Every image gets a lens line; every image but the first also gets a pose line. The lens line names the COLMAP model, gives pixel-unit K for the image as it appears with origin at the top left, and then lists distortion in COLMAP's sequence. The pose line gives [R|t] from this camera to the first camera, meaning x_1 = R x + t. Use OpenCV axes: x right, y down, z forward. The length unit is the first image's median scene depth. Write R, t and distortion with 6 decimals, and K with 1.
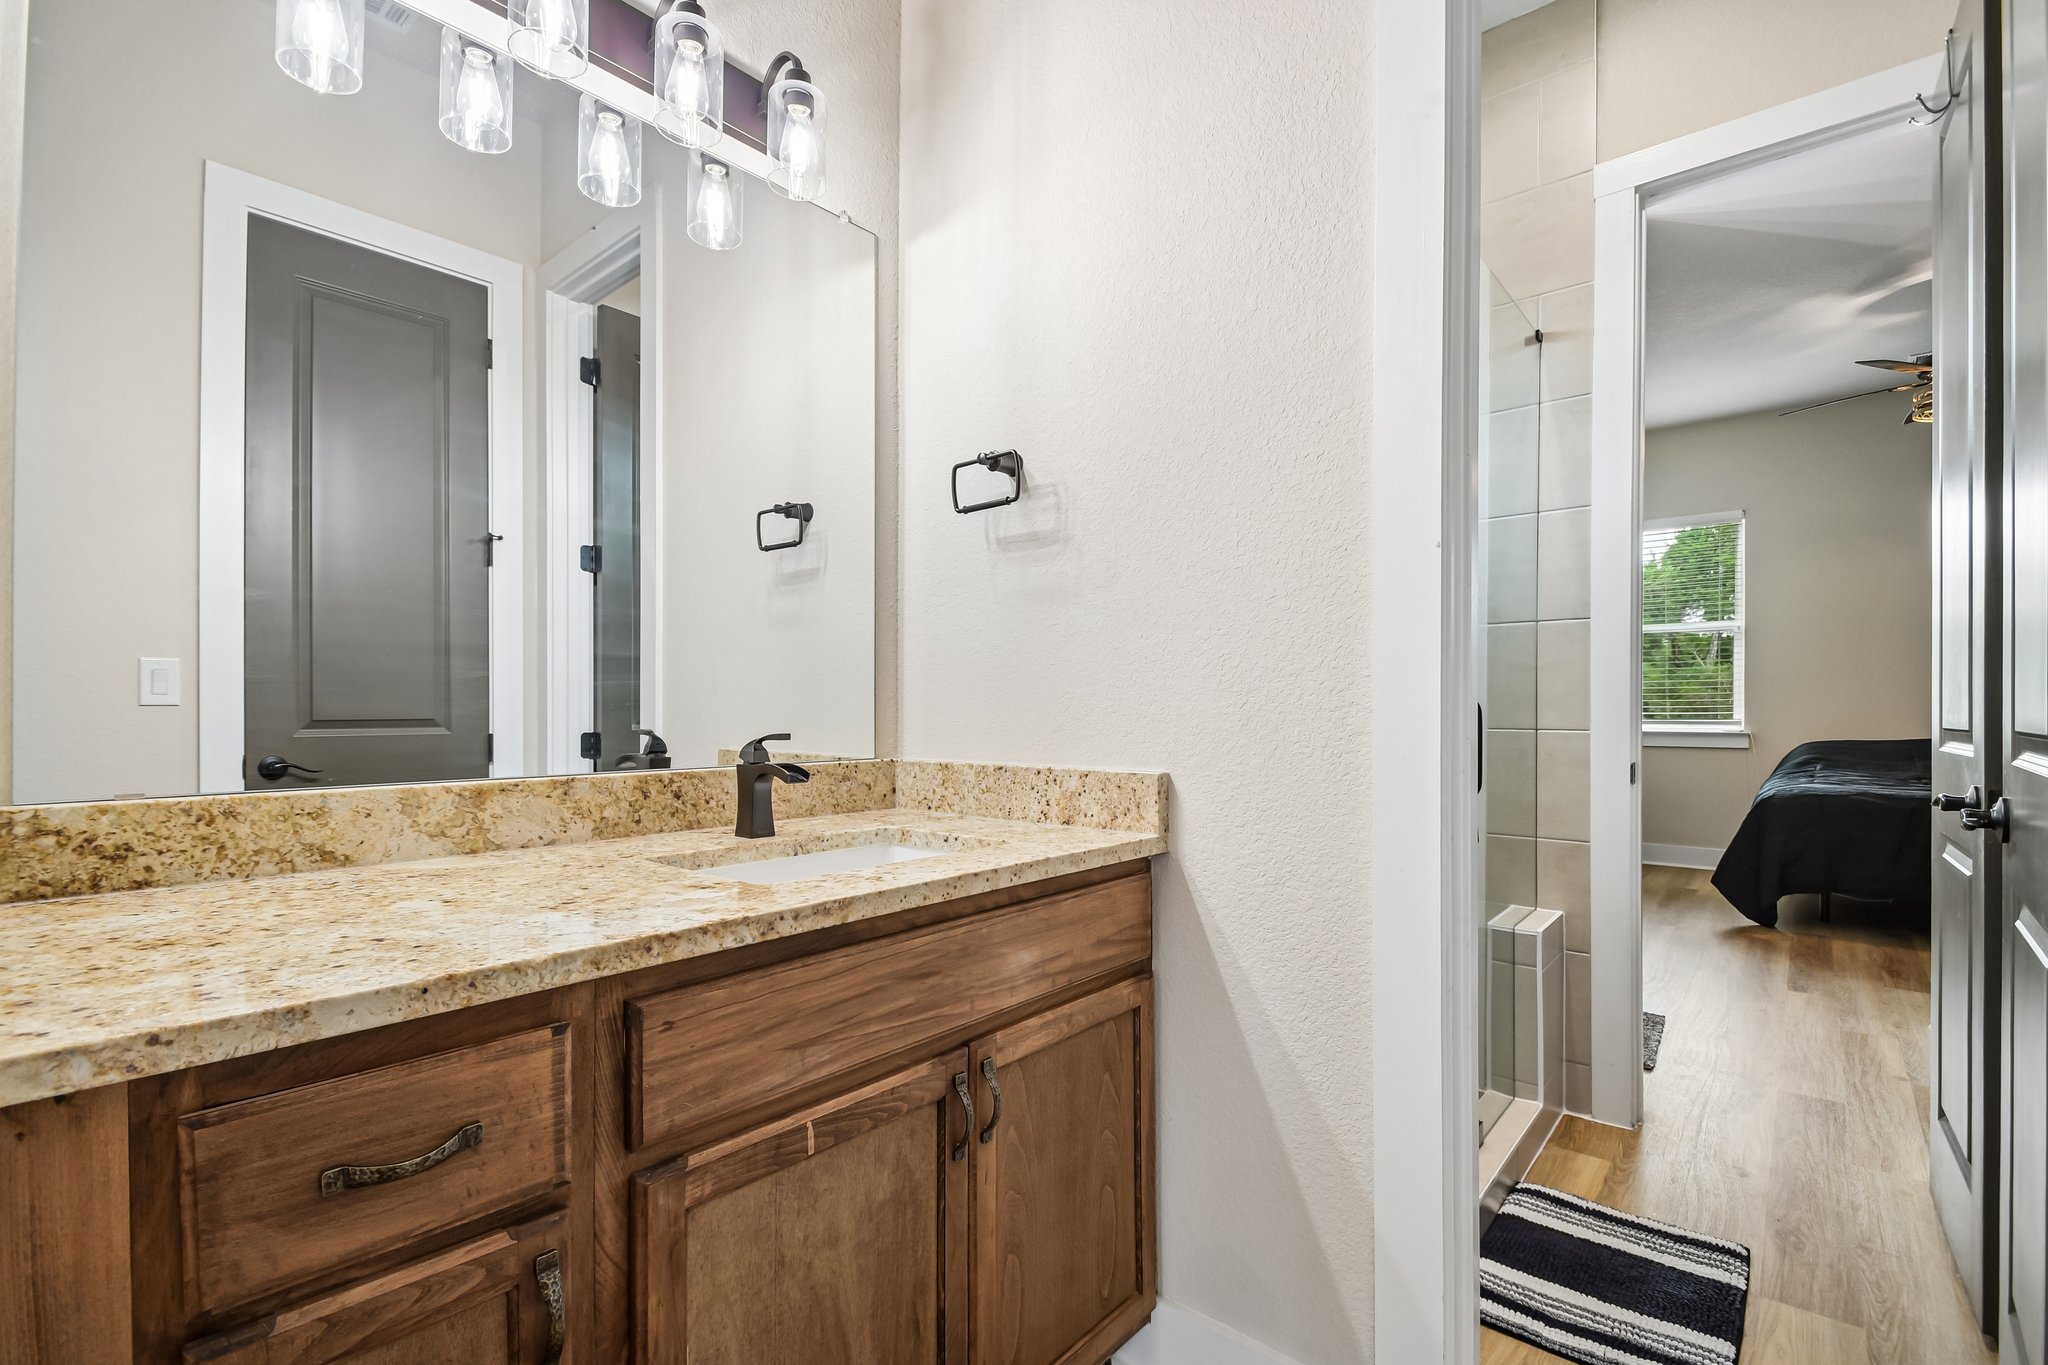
lens RADIAL K [[917.9, 0, 1016.0], [0, 917.9, 701.4], [0, 0, 1]] dist [0.007515, -0.012074]
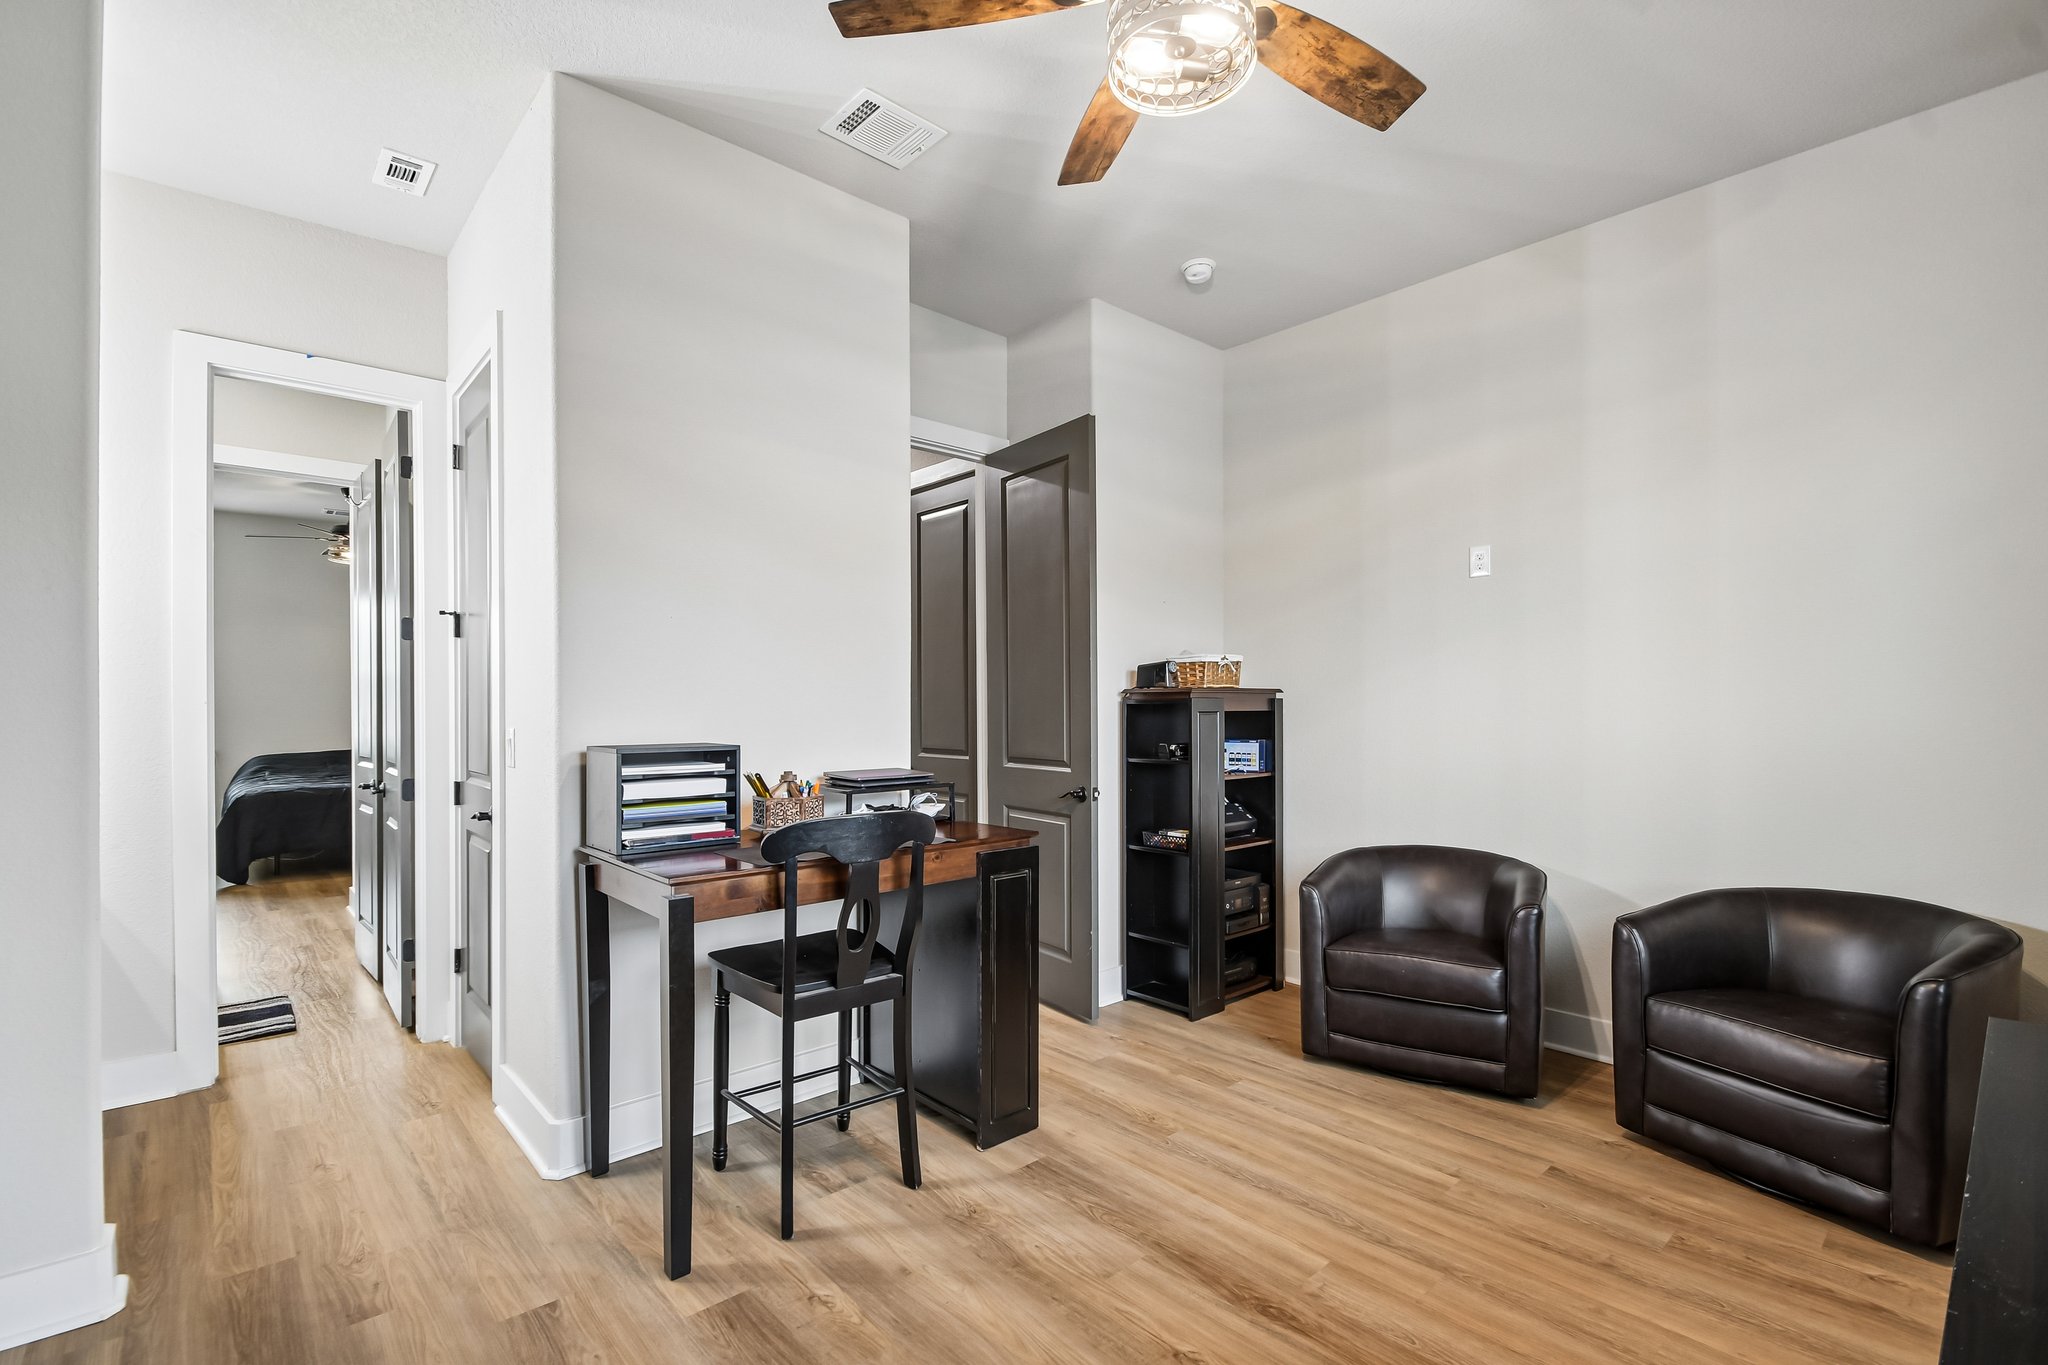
lens RADIAL K [[917.9, 0, 1020.4], [0, 917.9, 698.3], [0, 0, 1]] dist [0.007515, -0.012074]
pose [[0.127469, 0.005059, 0.991830, -0.546935], [0.000496, 0.999987, -0.005165, -0.051385], [-0.991842, 0.001150, 0.127465, -0.485836]]
